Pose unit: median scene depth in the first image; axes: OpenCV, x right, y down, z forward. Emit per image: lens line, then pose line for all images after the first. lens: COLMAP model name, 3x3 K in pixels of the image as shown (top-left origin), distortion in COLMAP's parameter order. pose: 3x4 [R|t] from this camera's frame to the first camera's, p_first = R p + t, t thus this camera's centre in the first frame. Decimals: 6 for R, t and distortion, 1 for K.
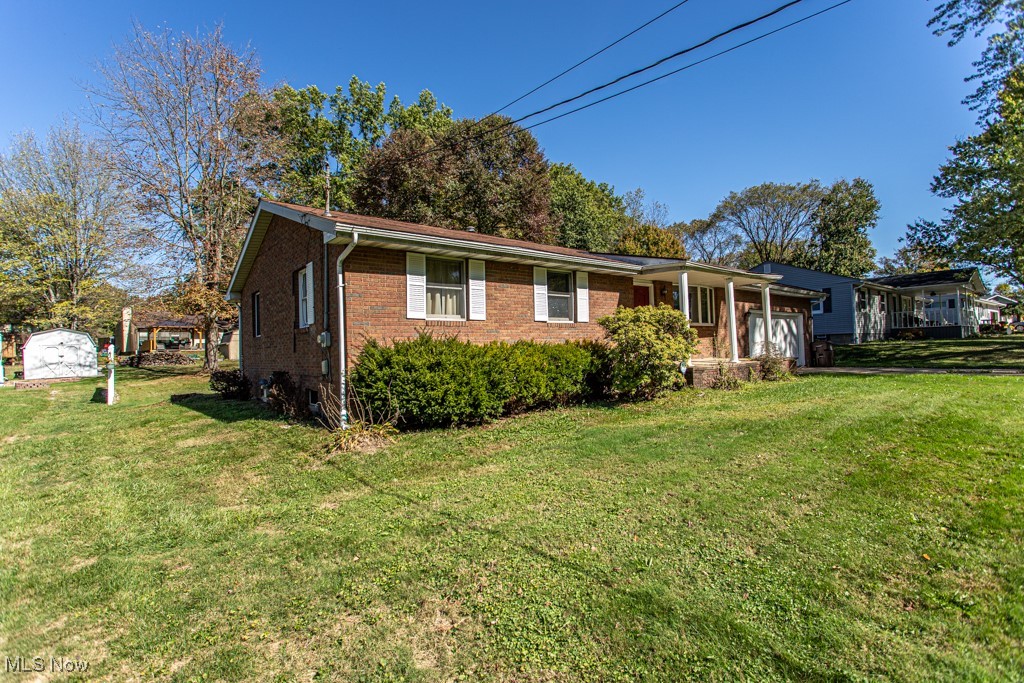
lens RADIAL K [[483.1, 0, 508.5], [0, 483.1, 339.3], [0, 0, 1]] dist [0.003689, 0.001061]
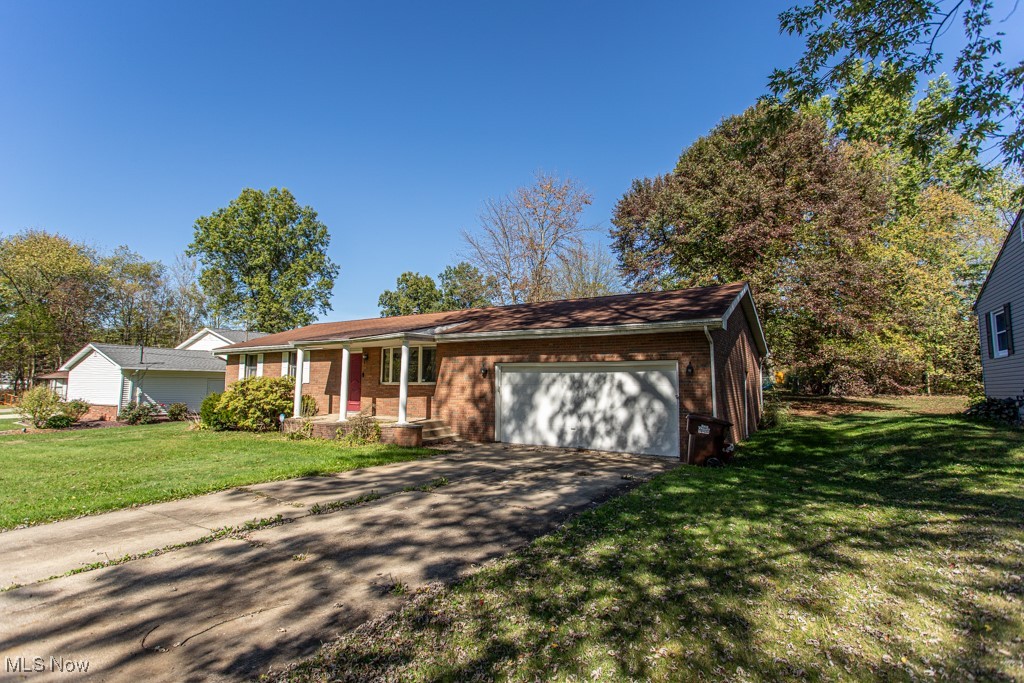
lens RADIAL K [[483.1, 0, 508.5], [0, 483.1, 339.3], [0, 0, 1]] dist [0.003689, 0.001061]
pose [[0.319607, -0.063655, -0.945410, 2.161060], [0.003343, 0.997811, -0.066053, -0.084187], [0.947544, 0.017950, 0.319120, 1.318200]]
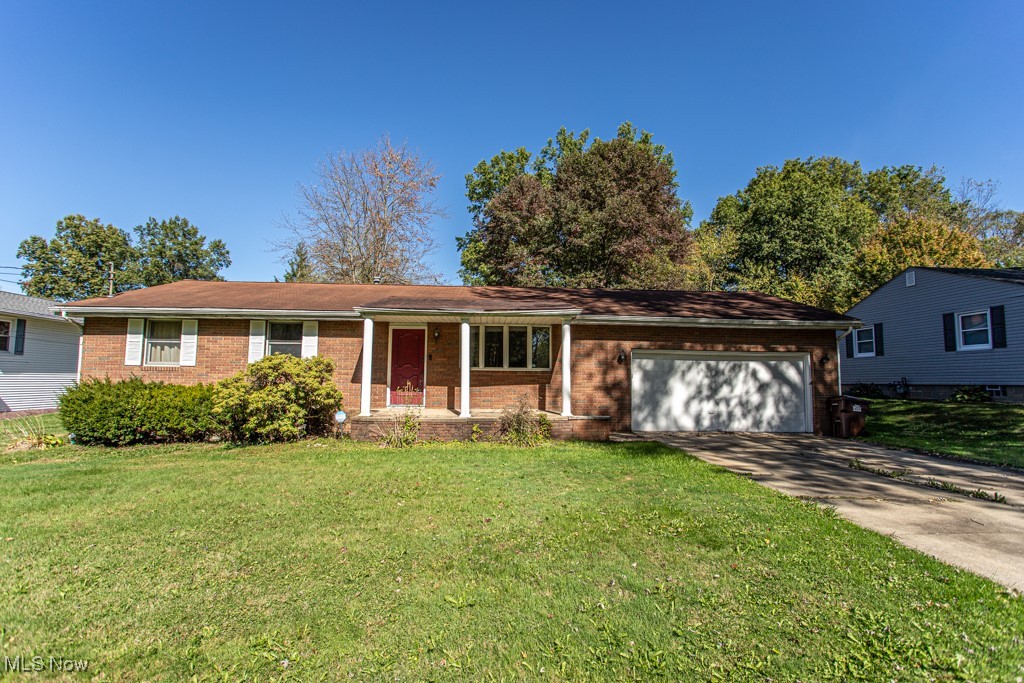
lens RADIAL K [[493.8, 0, 512.0], [0, 493.8, 341.5], [0, 0, 1]] dist [0.004917, 0.000787]
pose [[0.799860, -0.013769, -0.600028, 1.400458], [-0.019527, 0.998611, -0.048945, -0.056079], [0.599868, 0.050866, 0.798480, 0.456157]]
